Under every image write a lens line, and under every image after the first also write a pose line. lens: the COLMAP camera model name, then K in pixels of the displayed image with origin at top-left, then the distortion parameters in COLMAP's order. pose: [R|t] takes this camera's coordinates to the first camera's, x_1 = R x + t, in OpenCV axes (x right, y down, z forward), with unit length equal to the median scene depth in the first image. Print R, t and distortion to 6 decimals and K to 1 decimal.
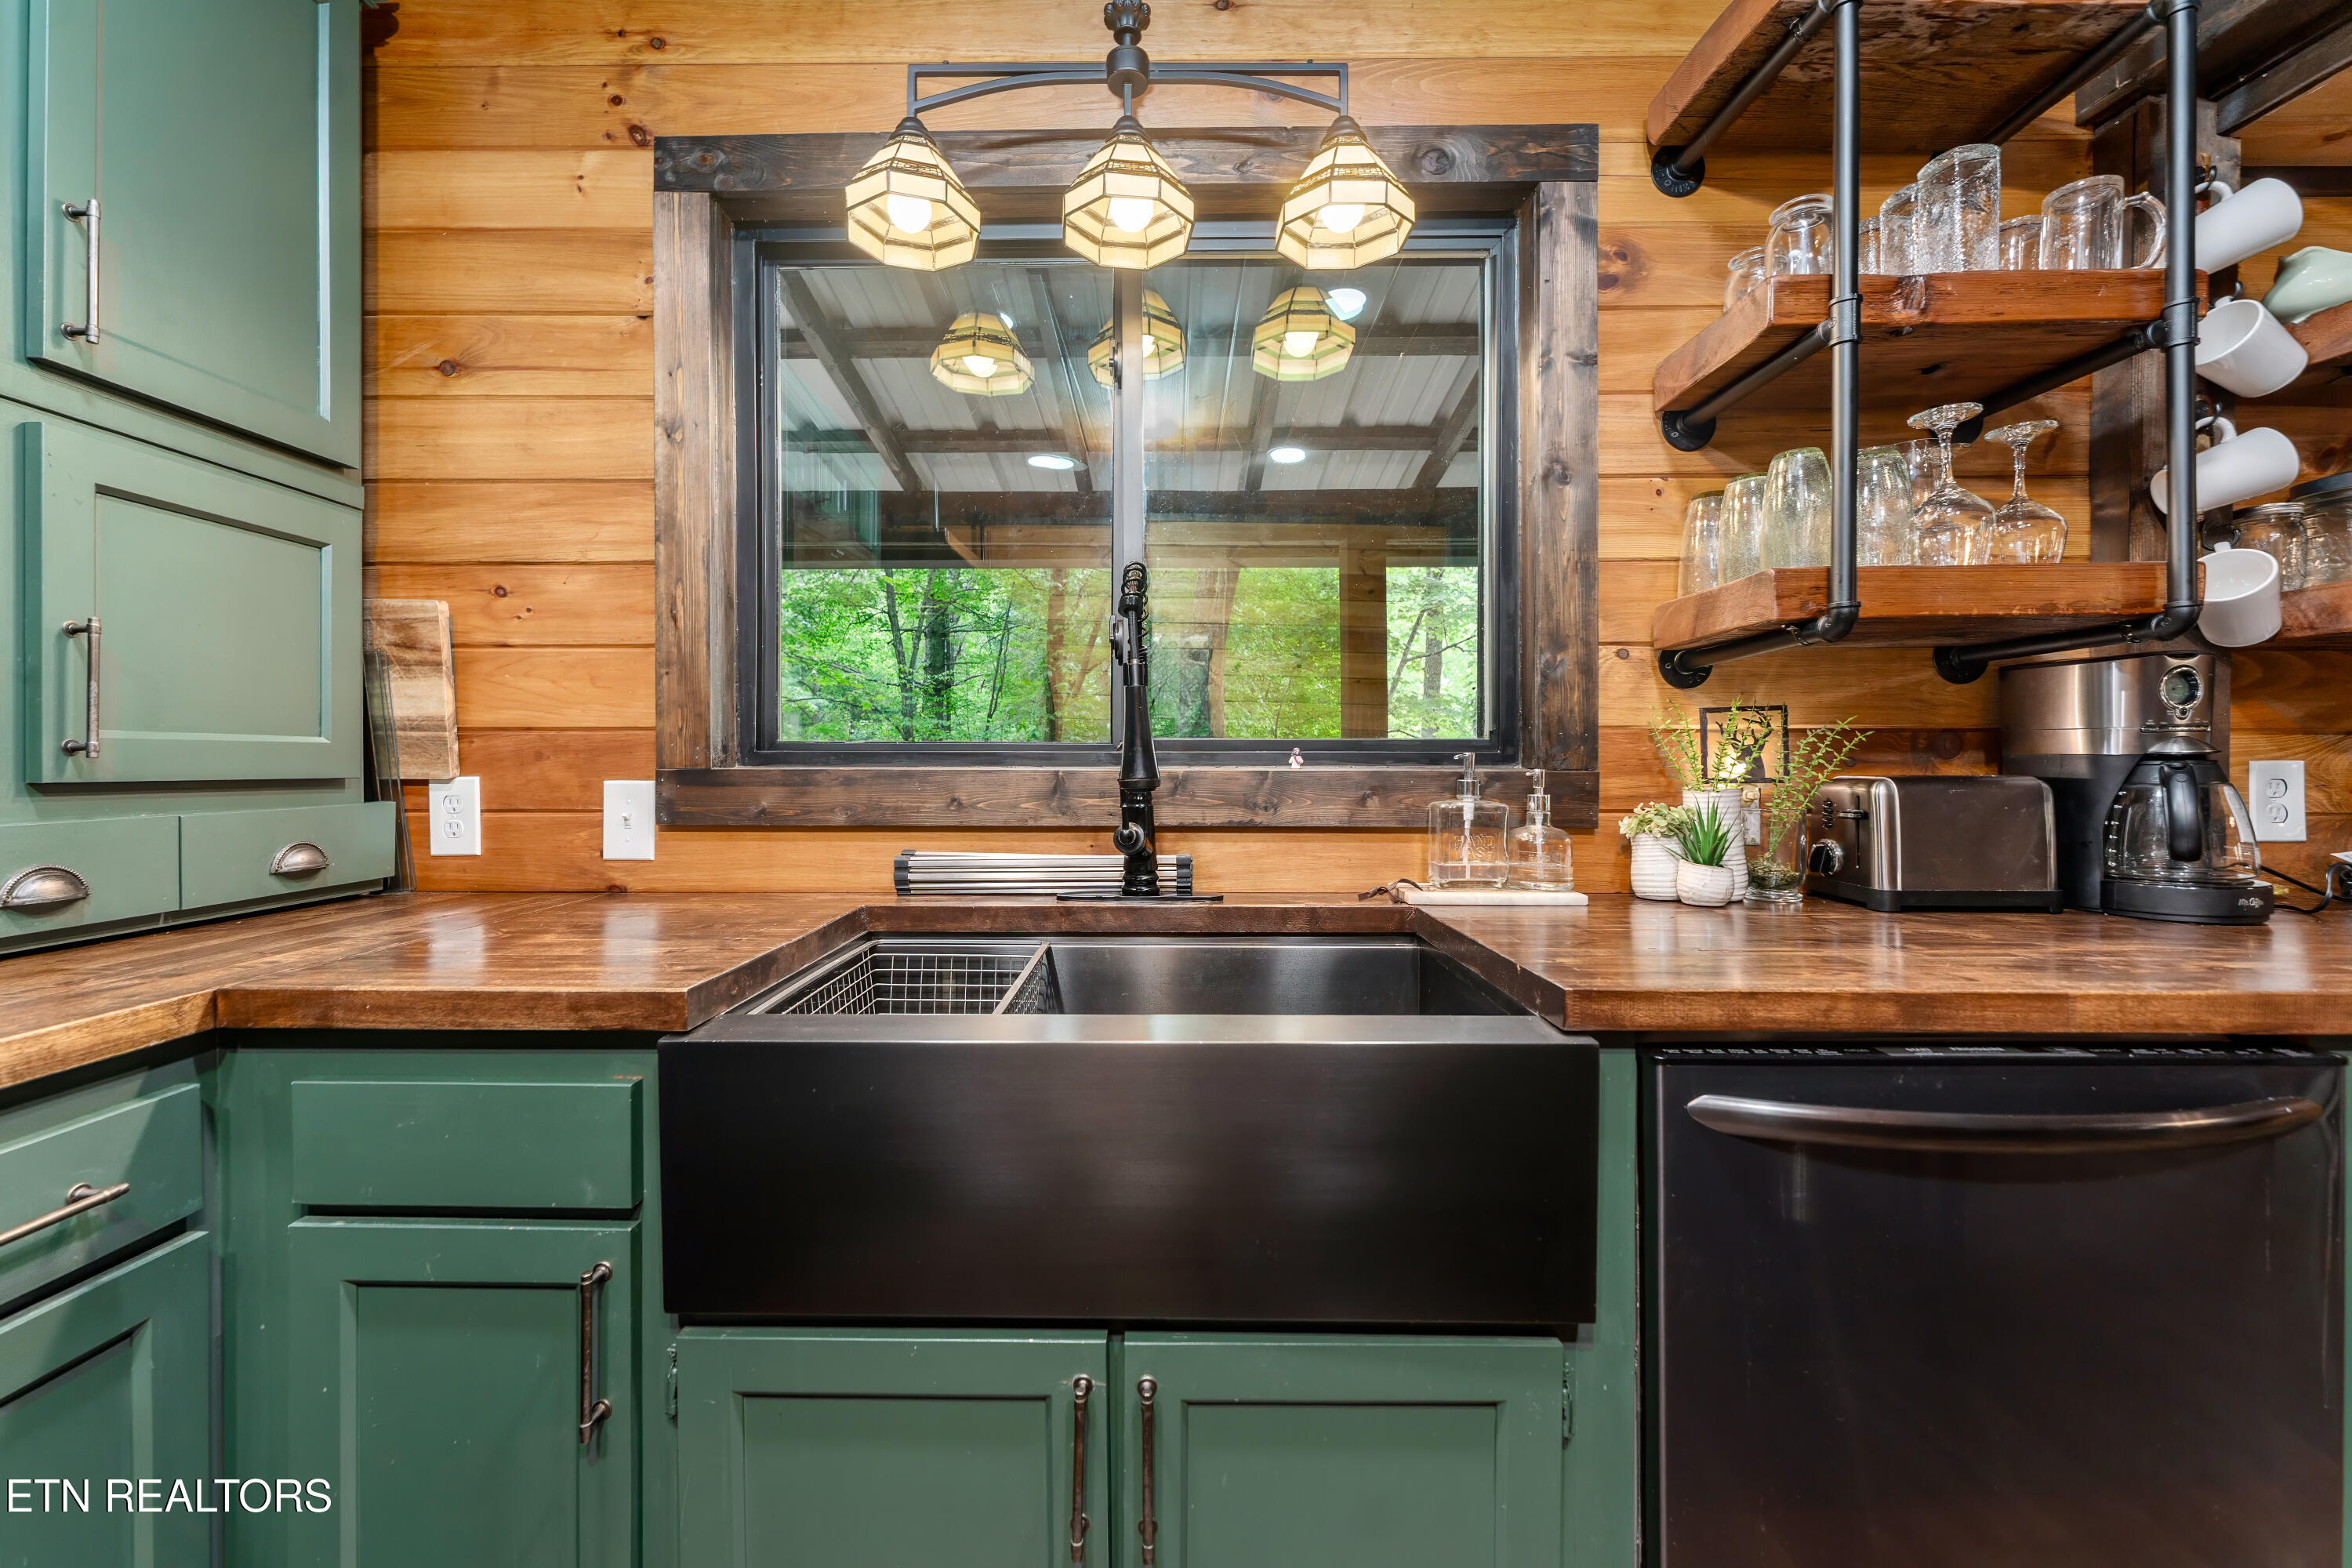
lens RADIAL K [[953.0, 0, 1171.8], [0, 953.0, 767.1], [0, 0, 1]] dist [0.001768, -0.000079]
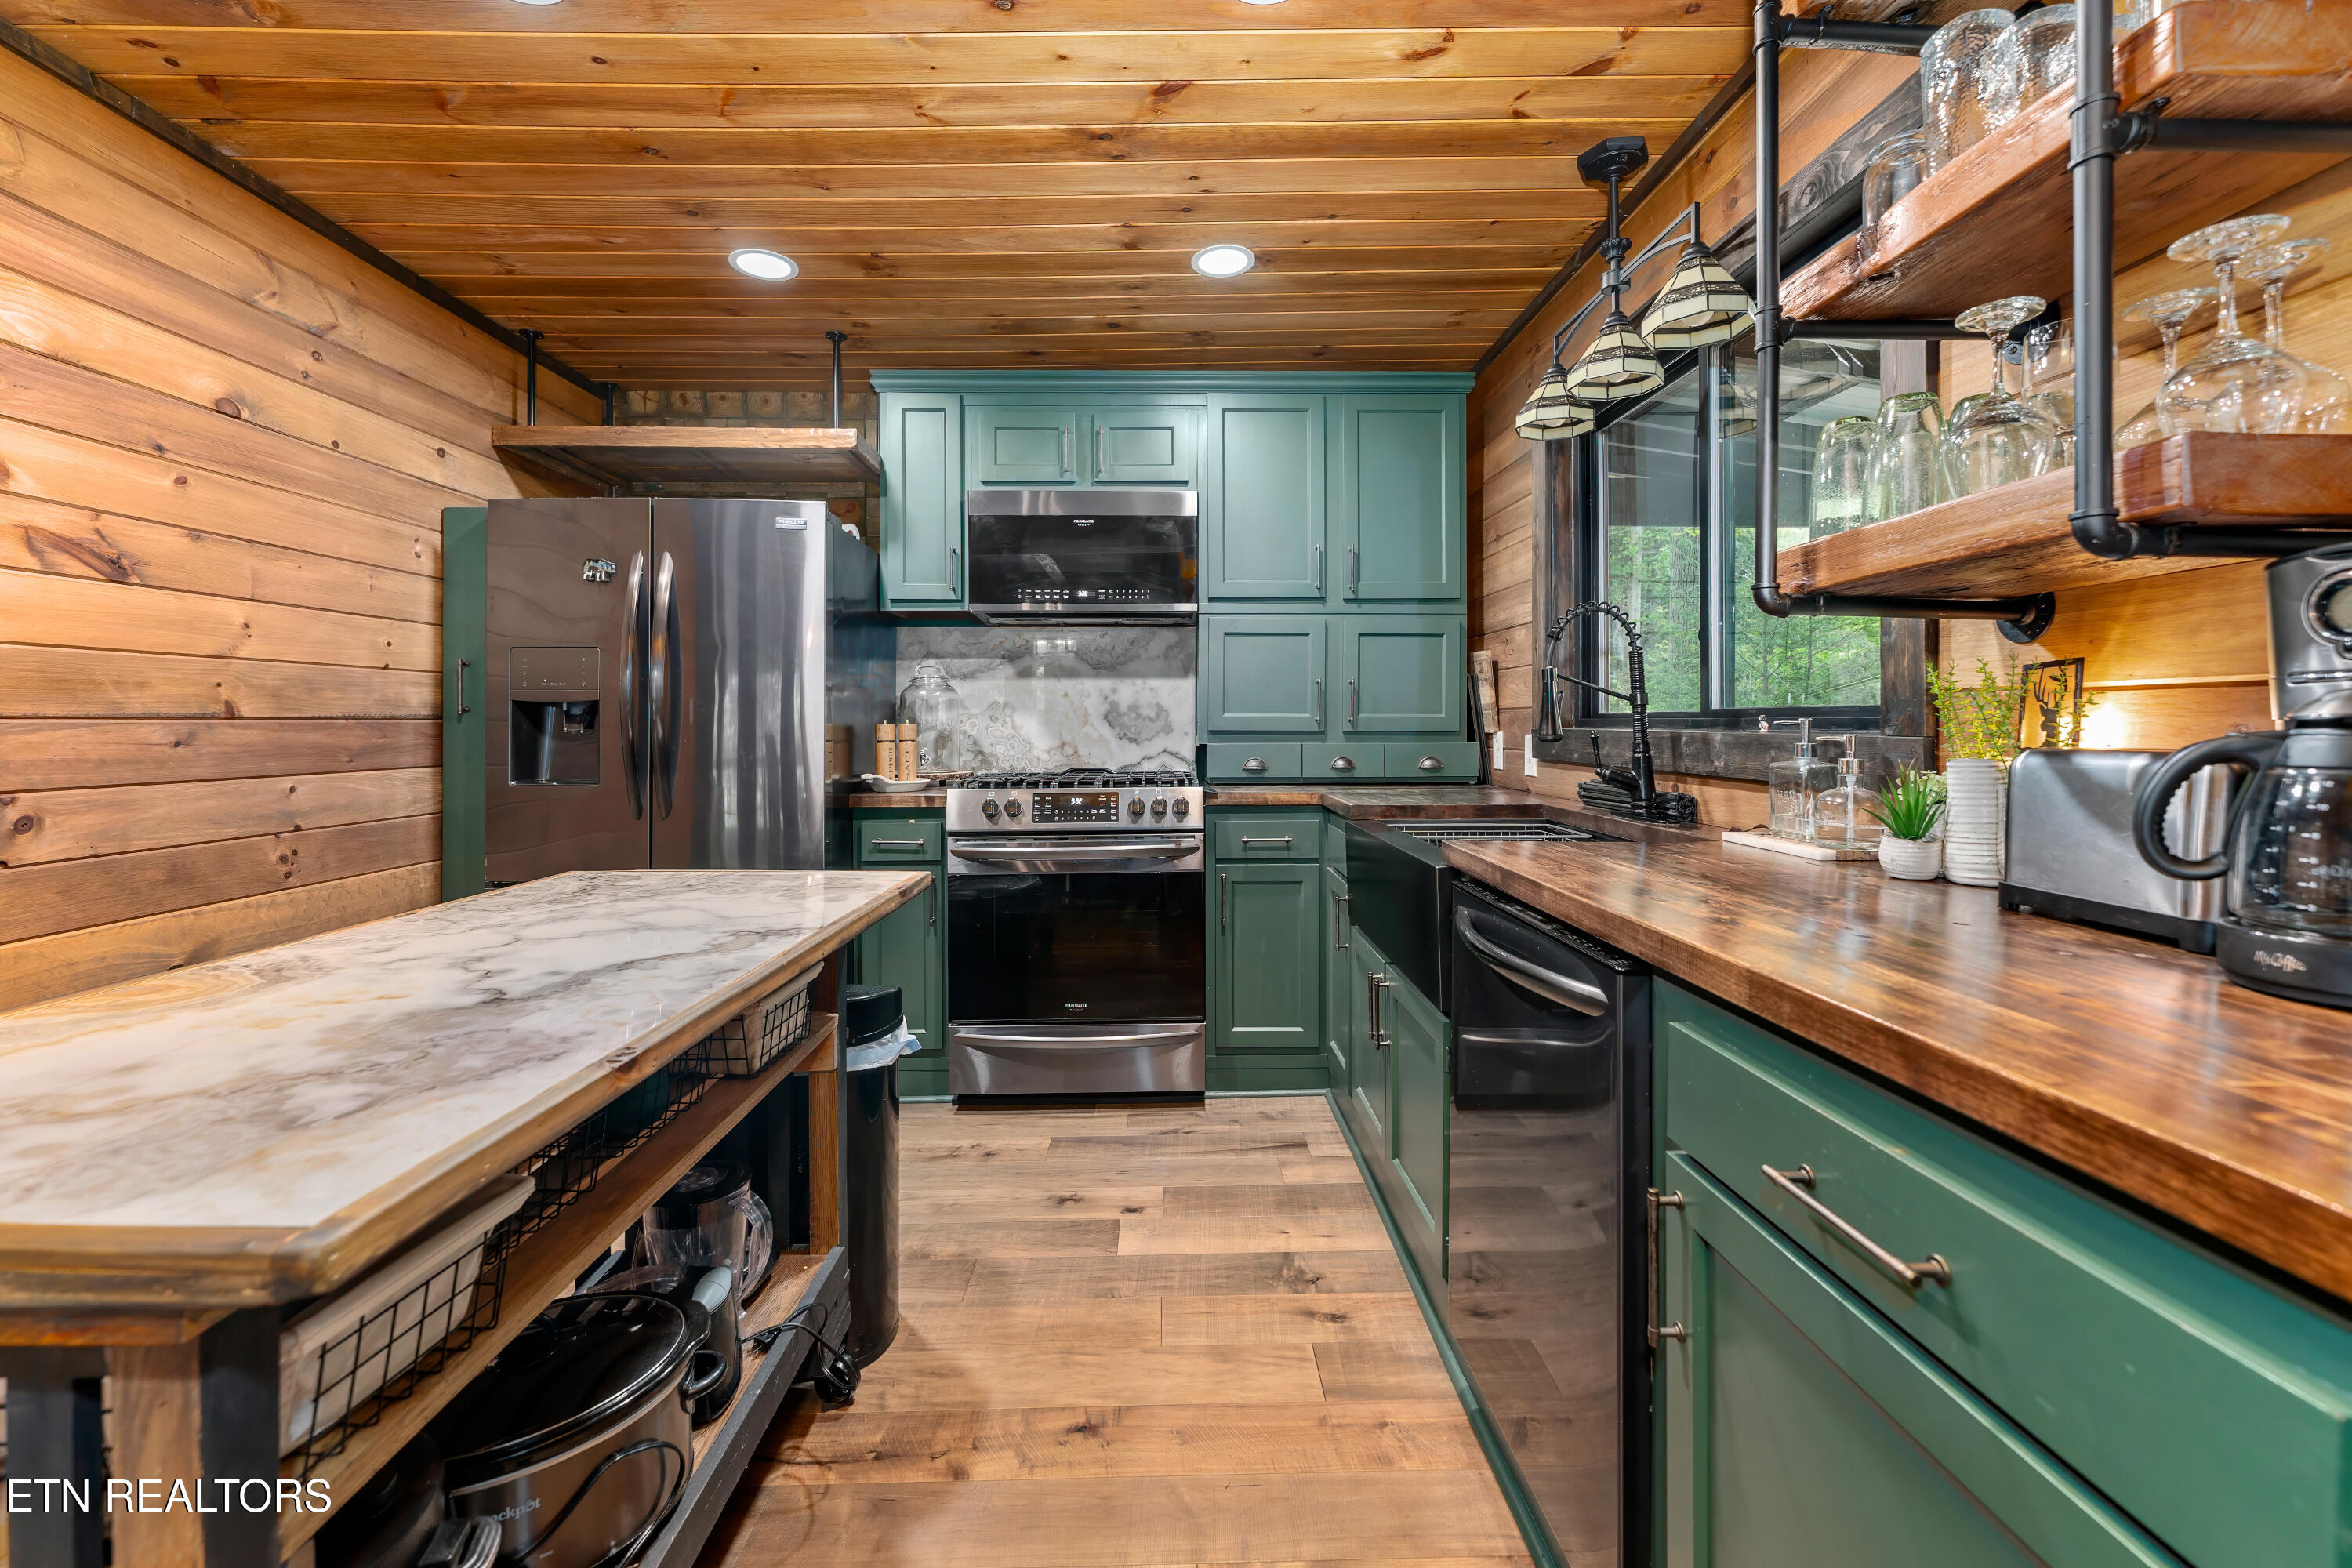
lens RADIAL K [[953.0, 0, 1142.3], [0, 953.0, 720.5], [0, 0, 1]] dist [0.001768, -0.000079]
pose [[0.011200, -0.002413, -0.999934, 1.387771], [-0.008782, 0.999958, -0.002512, -0.003077], [0.999899, 0.008810, 0.011178, 0.201928]]
